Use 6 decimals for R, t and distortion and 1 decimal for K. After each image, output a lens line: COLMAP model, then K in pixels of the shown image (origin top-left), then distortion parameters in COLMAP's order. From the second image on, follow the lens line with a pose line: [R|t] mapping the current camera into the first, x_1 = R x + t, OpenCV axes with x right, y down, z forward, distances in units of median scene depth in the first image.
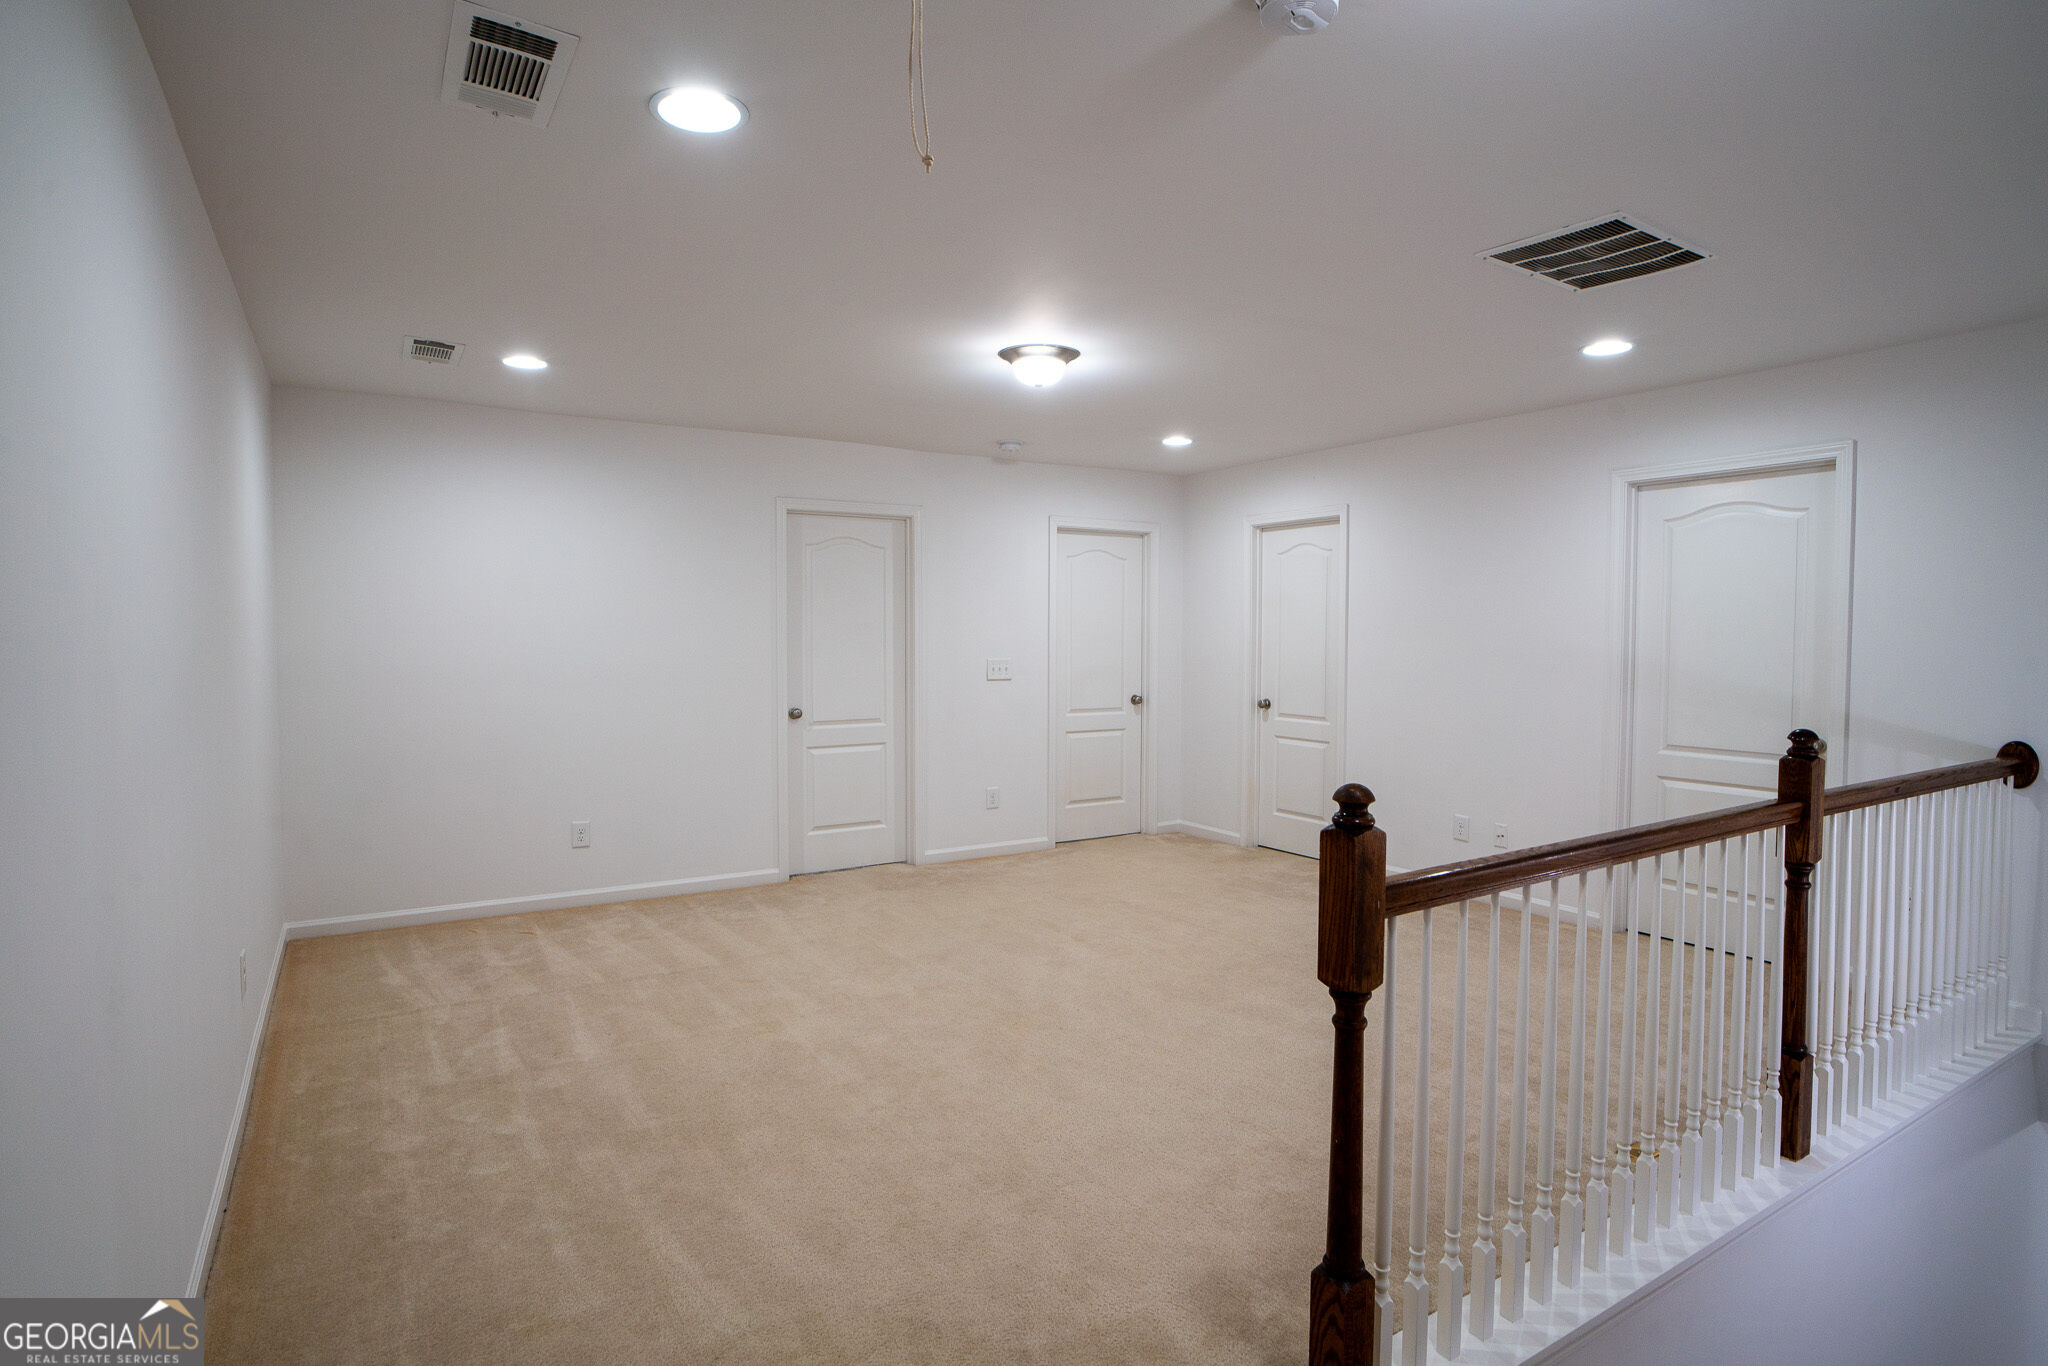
lens RADIAL K [[1065.8, 0, 1015.1], [0, 1065.8, 683.9], [0, 0, 1]] dist [-0.033943, 0.018119]
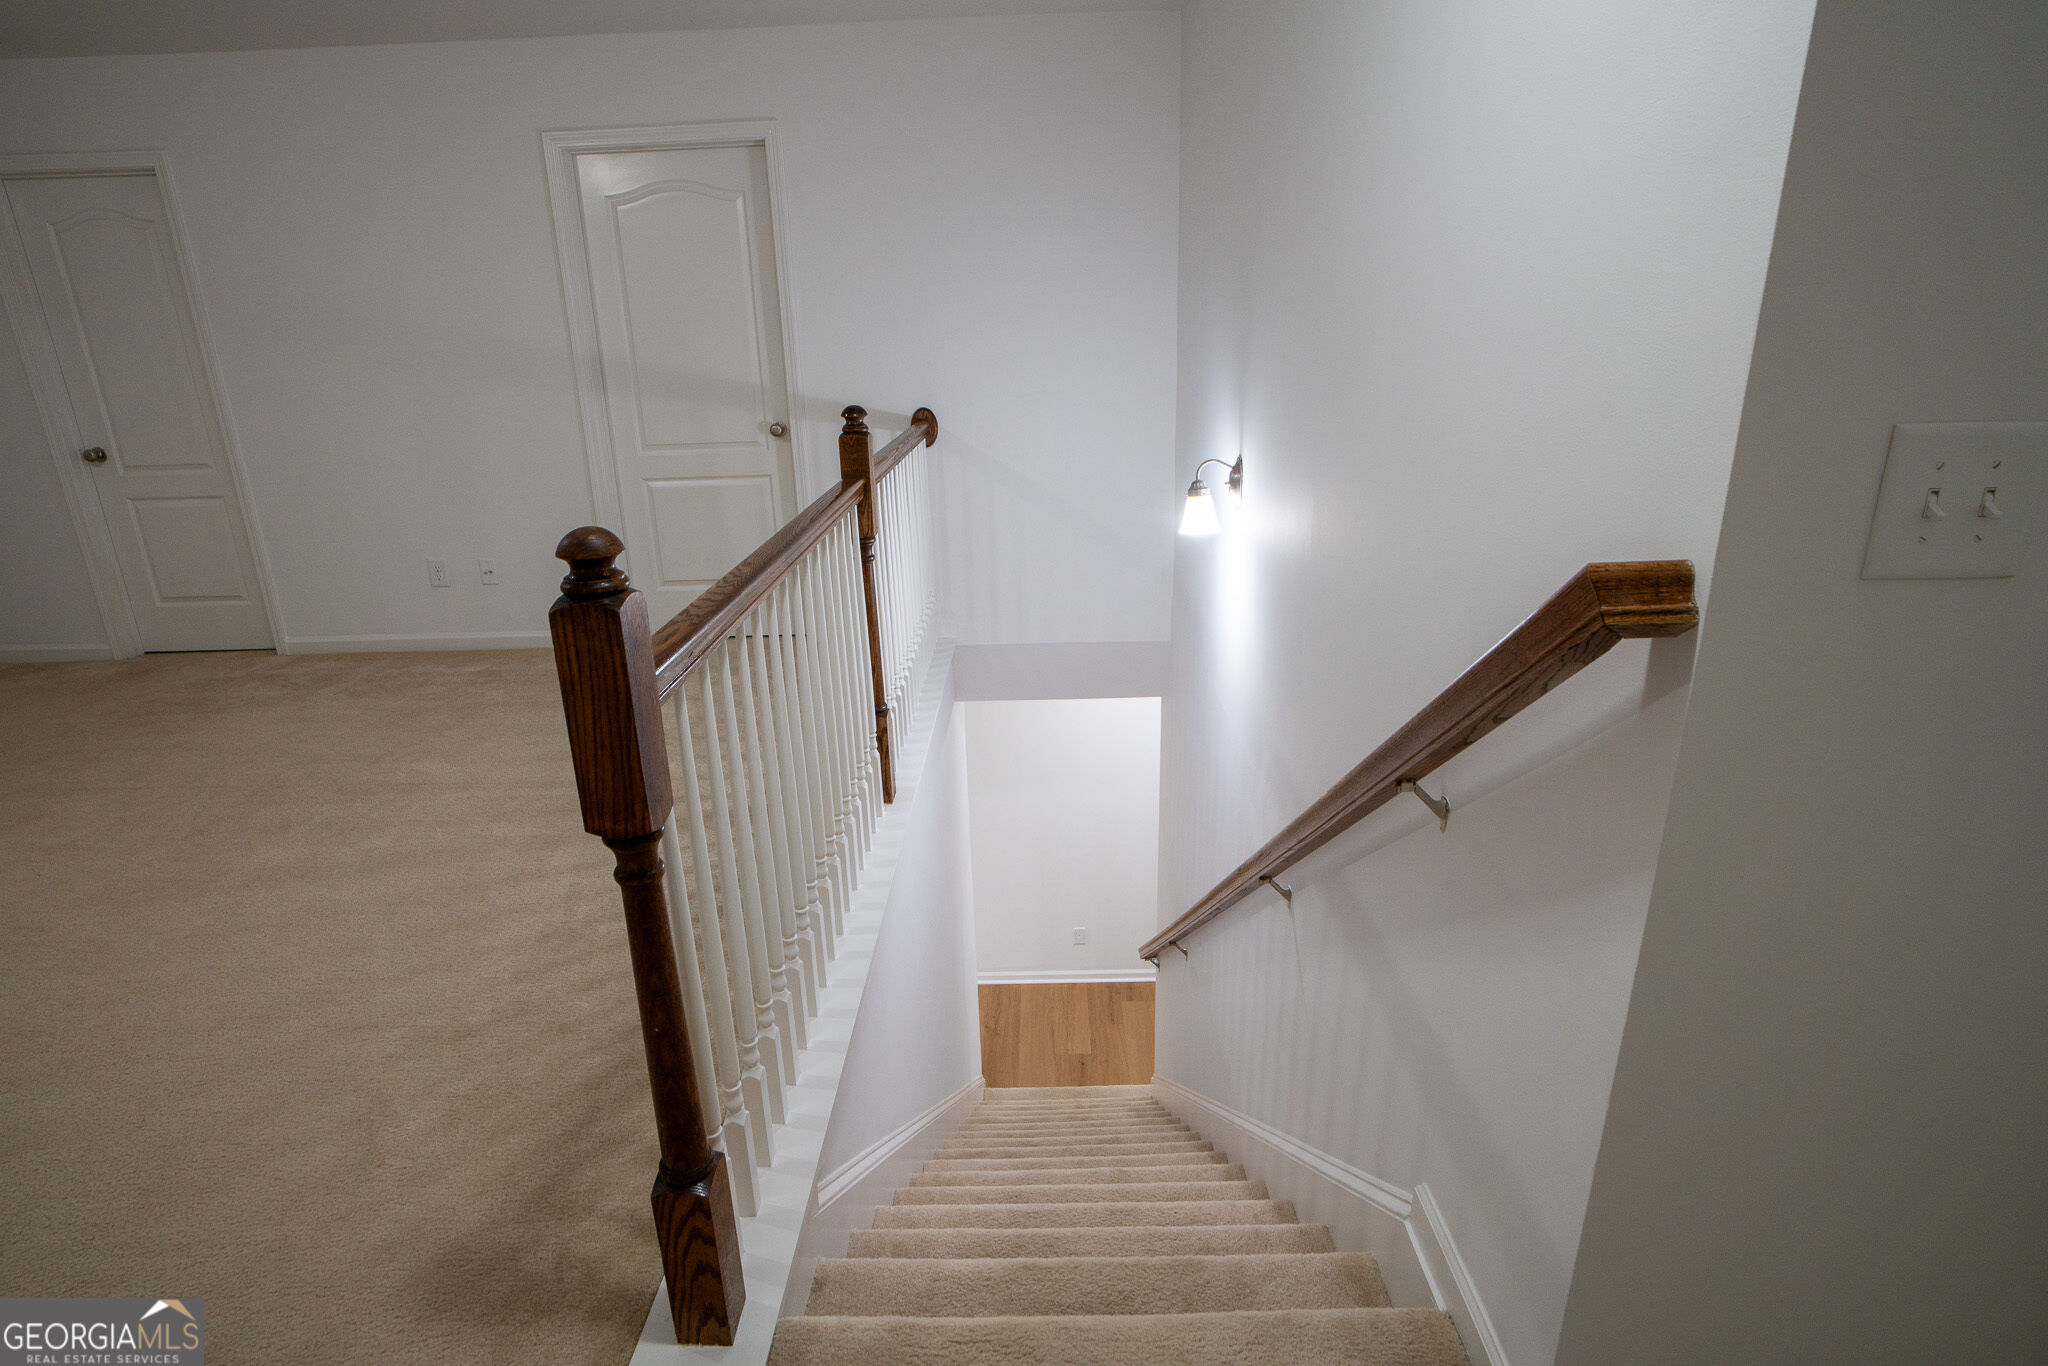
lens RADIAL K [[1065.8, 0, 1015.1], [0, 1065.8, 683.9], [0, 0, 1]] dist [-0.033943, 0.018119]
pose [[0.549542, -0.283006, 0.786073, -0.041751], [0.072161, 0.953442, 0.292815, 0.011090], [-0.832344, -0.104190, 0.544378, 0.296267]]
